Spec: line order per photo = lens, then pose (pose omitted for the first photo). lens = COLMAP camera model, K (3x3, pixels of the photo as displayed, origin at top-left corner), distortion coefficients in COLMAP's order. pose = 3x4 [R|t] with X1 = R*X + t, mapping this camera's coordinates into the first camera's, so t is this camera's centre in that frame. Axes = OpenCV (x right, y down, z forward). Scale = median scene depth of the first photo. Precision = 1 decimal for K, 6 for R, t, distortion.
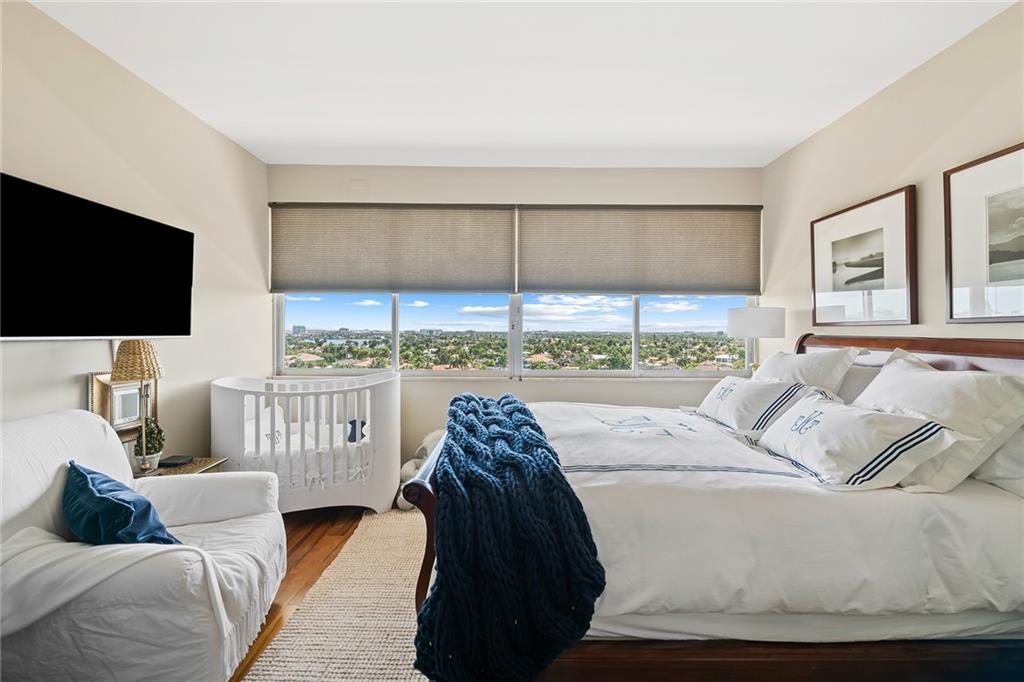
lens RADIAL K [[433.1, 0, 493.5], [0, 433.1, 329.7], [0, 0, 1]] dist [-0.001099, -0.000397]
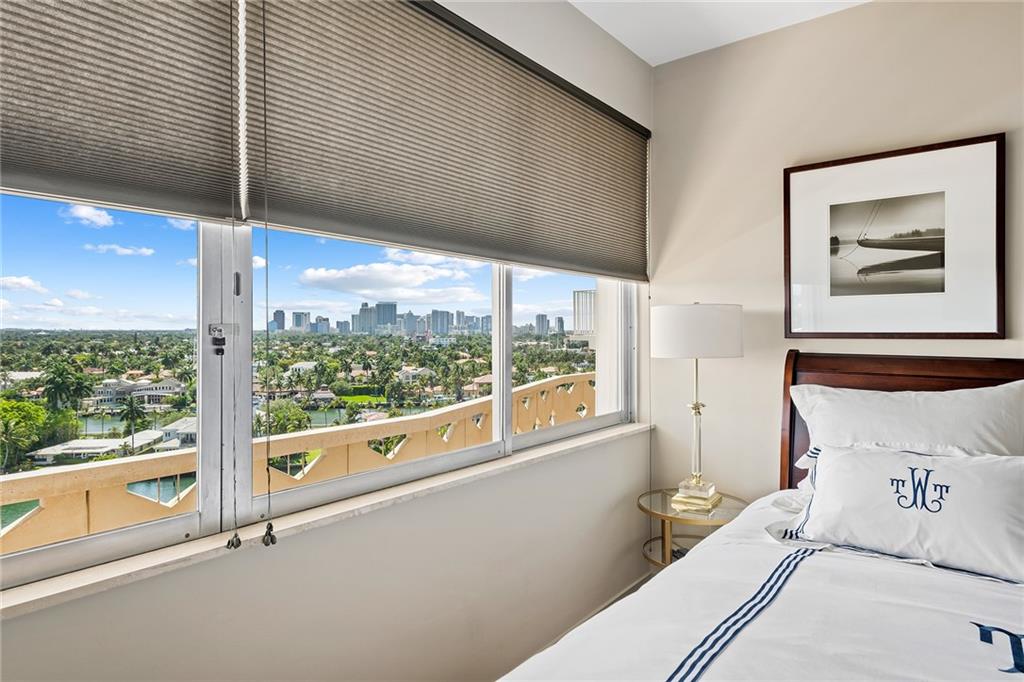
lens RADIAL K [[603.8, 0, 514.1], [0, 603.8, 327.3], [0, 0, 1]] dist [0.003389, 0.001638]
pose [[0.590075, -0.000822, 0.807348, -0.146525], [-0.001758, 0.999996, 0.002302, -0.018367], [-0.807346, -0.002778, 0.590071, 0.614412]]
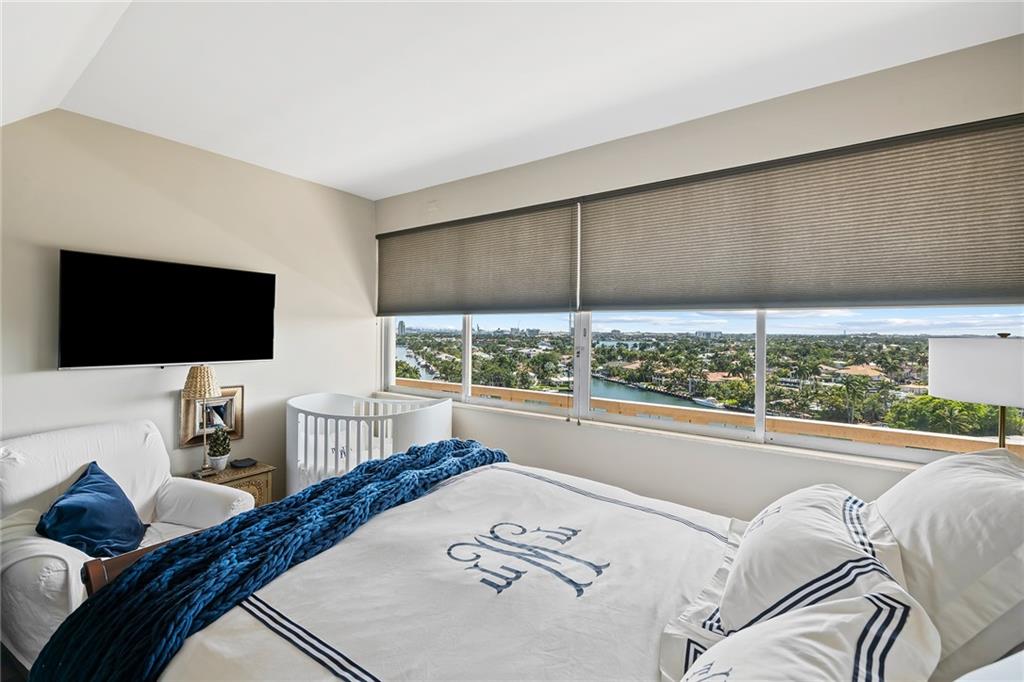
lens RADIAL K [[433.1, 0, 493.5], [0, 433.1, 329.7], [0, 0, 1]] dist [-0.001099, -0.000397]
pose [[0.815398, -0.001637, -0.578898, 0.364924], [-0.000334, 0.999995, -0.003298, -0.047153], [0.578901, 0.002883, 0.815393, 0.265744]]
